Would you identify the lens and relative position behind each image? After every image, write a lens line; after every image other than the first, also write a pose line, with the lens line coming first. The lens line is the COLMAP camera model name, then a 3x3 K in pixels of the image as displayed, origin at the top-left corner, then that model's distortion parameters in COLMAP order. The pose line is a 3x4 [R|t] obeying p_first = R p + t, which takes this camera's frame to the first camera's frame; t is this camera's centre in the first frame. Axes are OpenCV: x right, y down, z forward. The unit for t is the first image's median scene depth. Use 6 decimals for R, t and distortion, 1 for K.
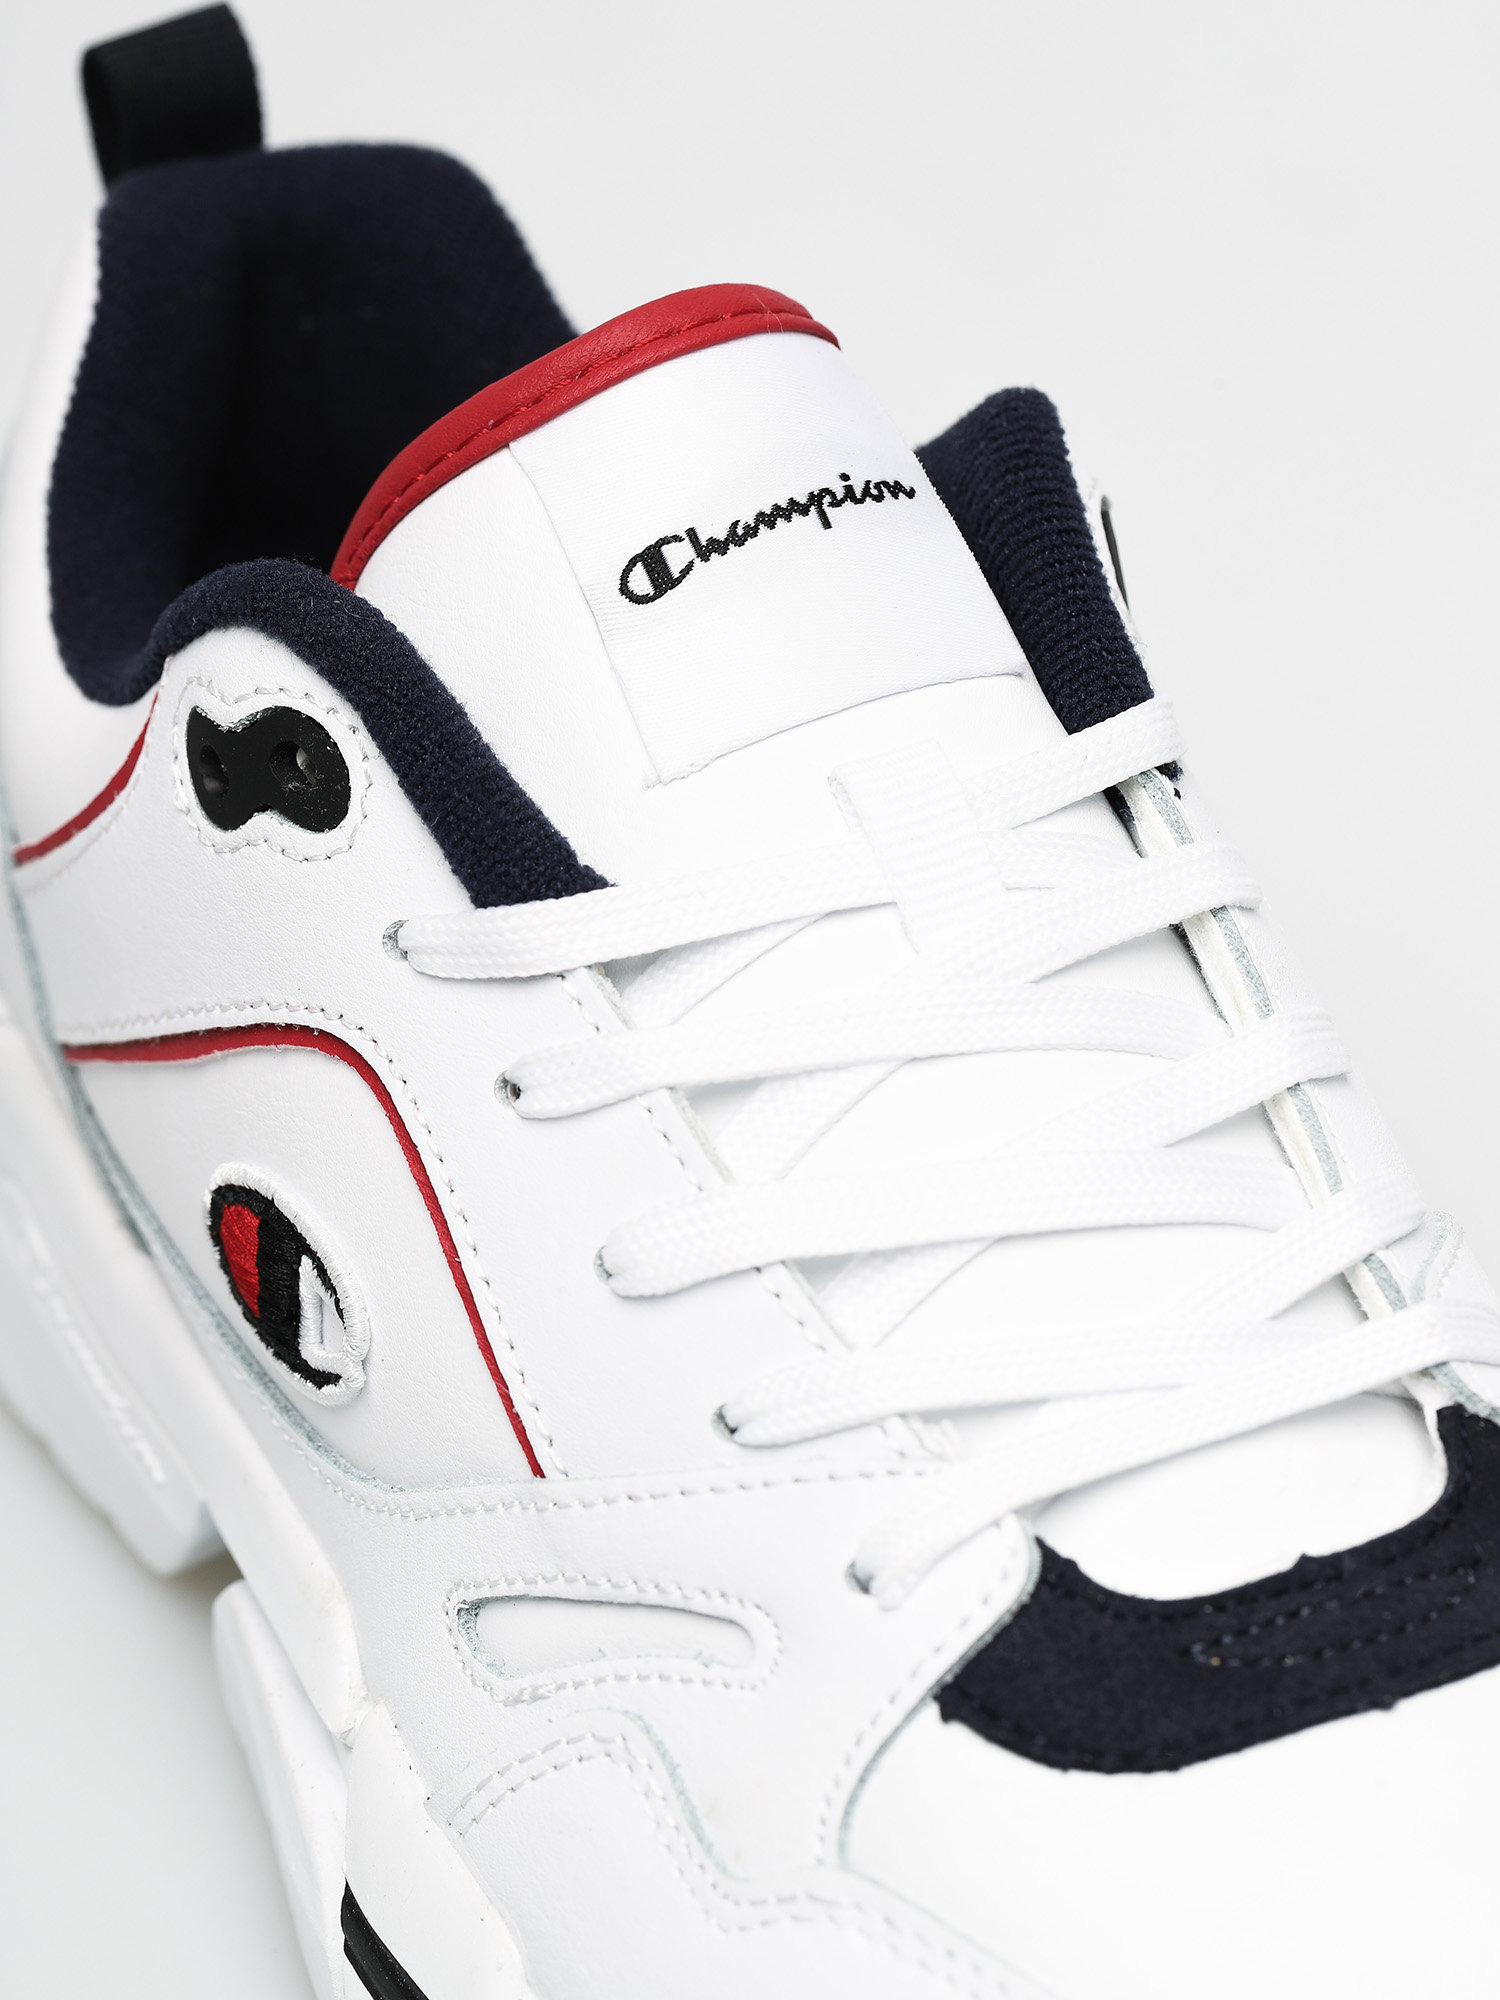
lens RADIAL K [[5653.4, 0, 748.0], [0, 5653.4, 995.4], [0, 0, 1]] dist [-0.042358, 0.000000]
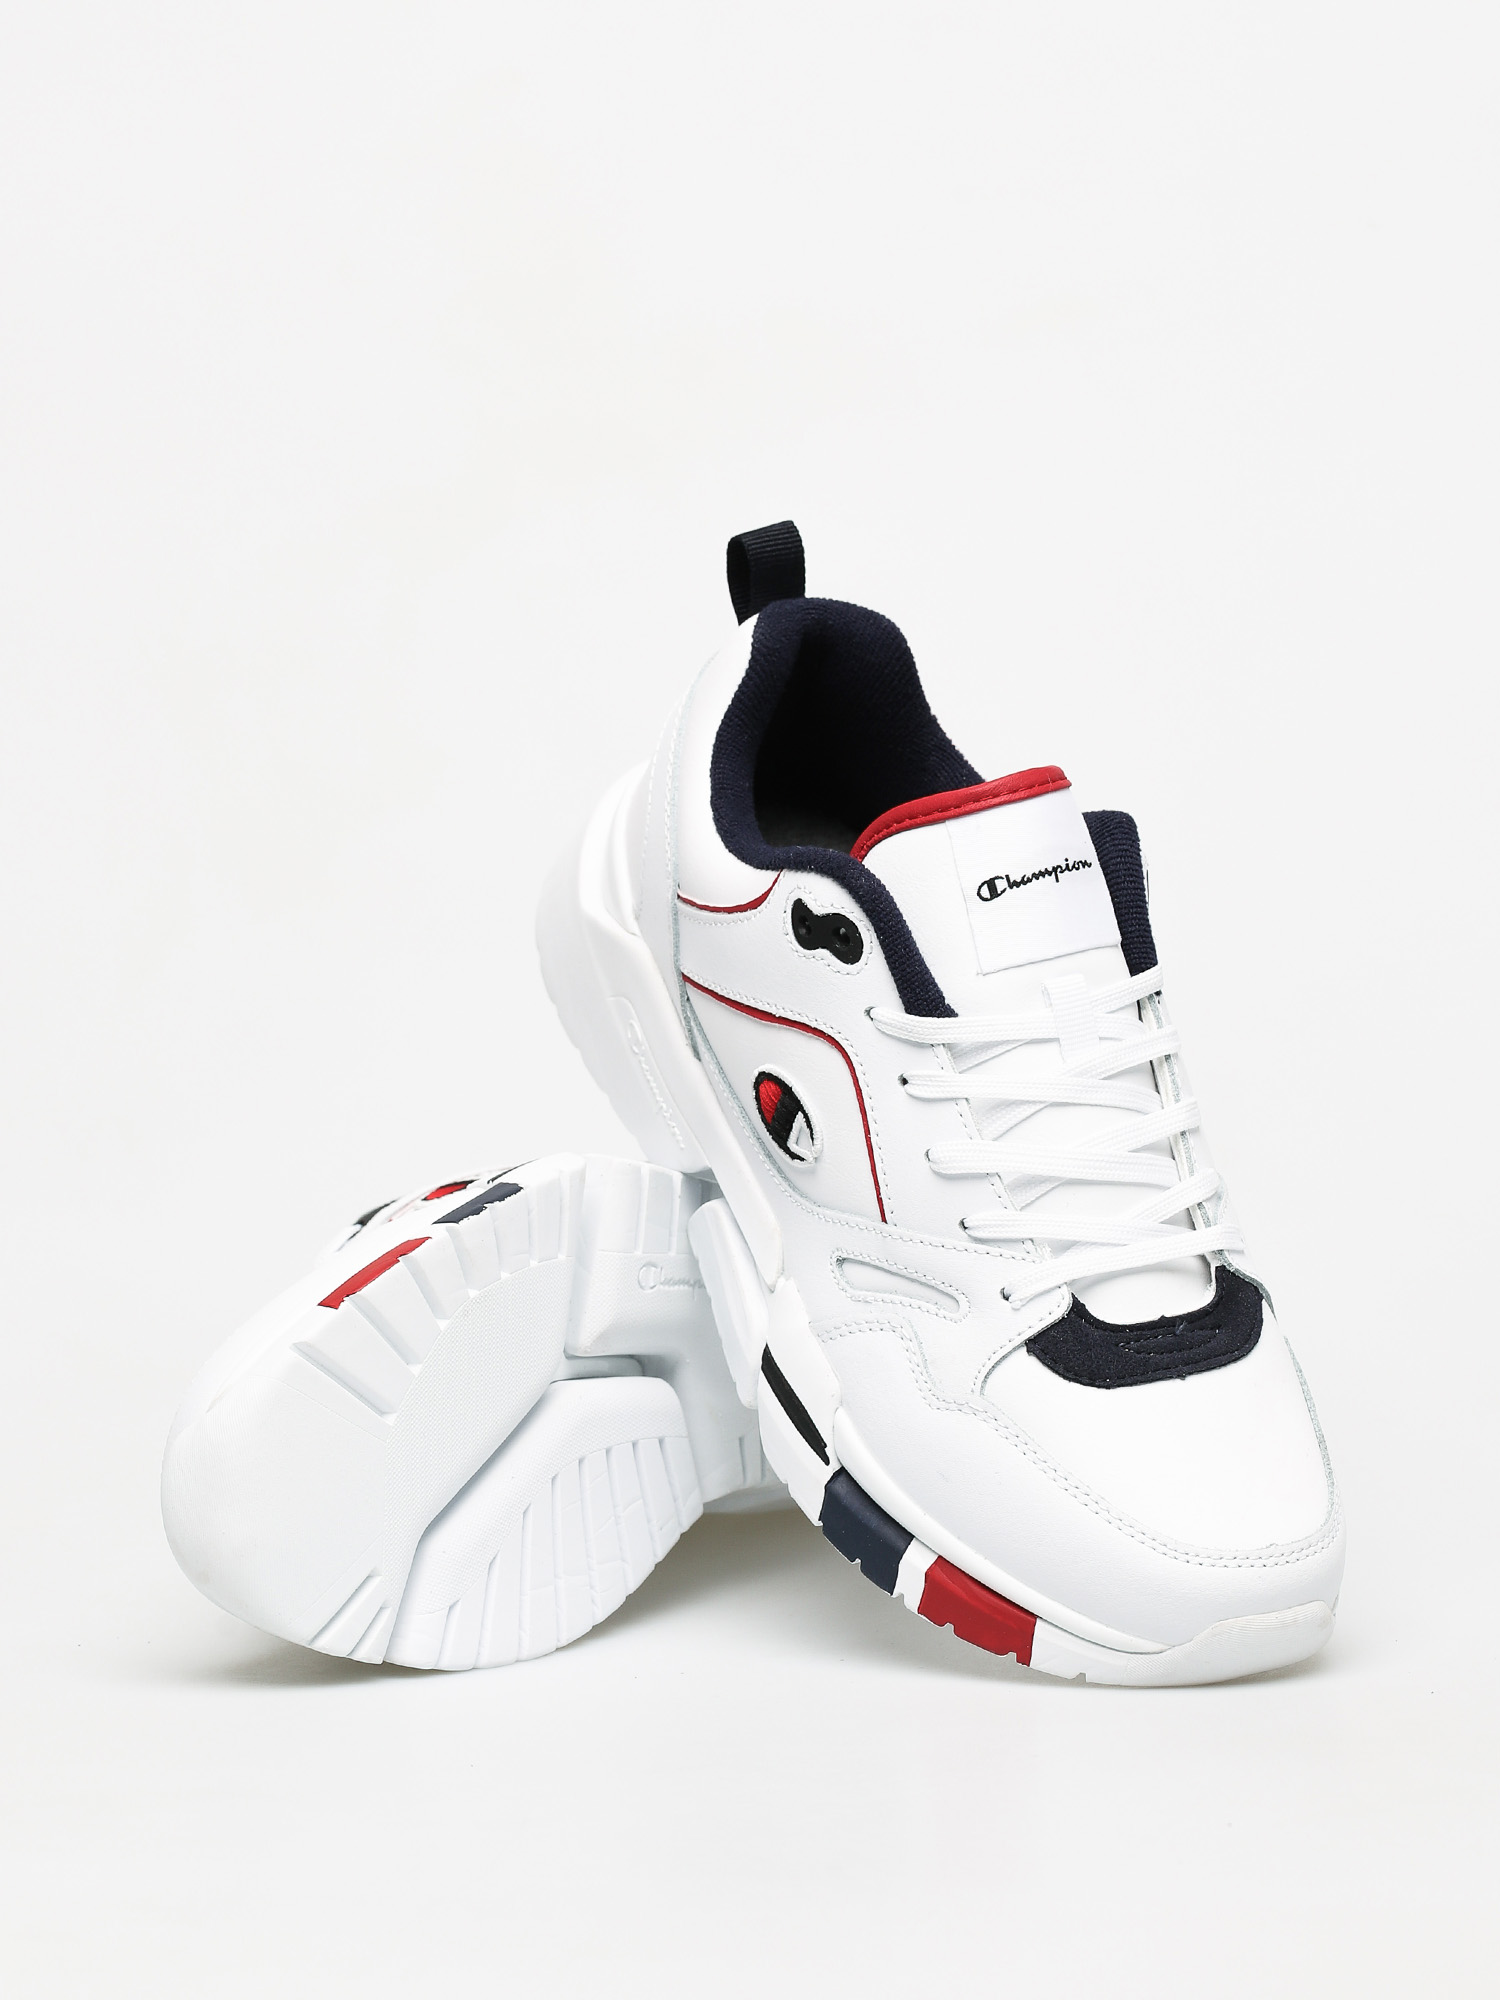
lens RADIAL K [[5653.4, 0, 750.4], [0, 5653.4, 1003.5], [0, 0, 1]] dist [-0.042358, 0.000000]
pose [[0.956429, 0.165887, 0.240262, -0.748991], [-0.225697, 0.942108, 0.247980, -0.654621], [-0.185216, -0.291401, 0.938499, -1.452721]]
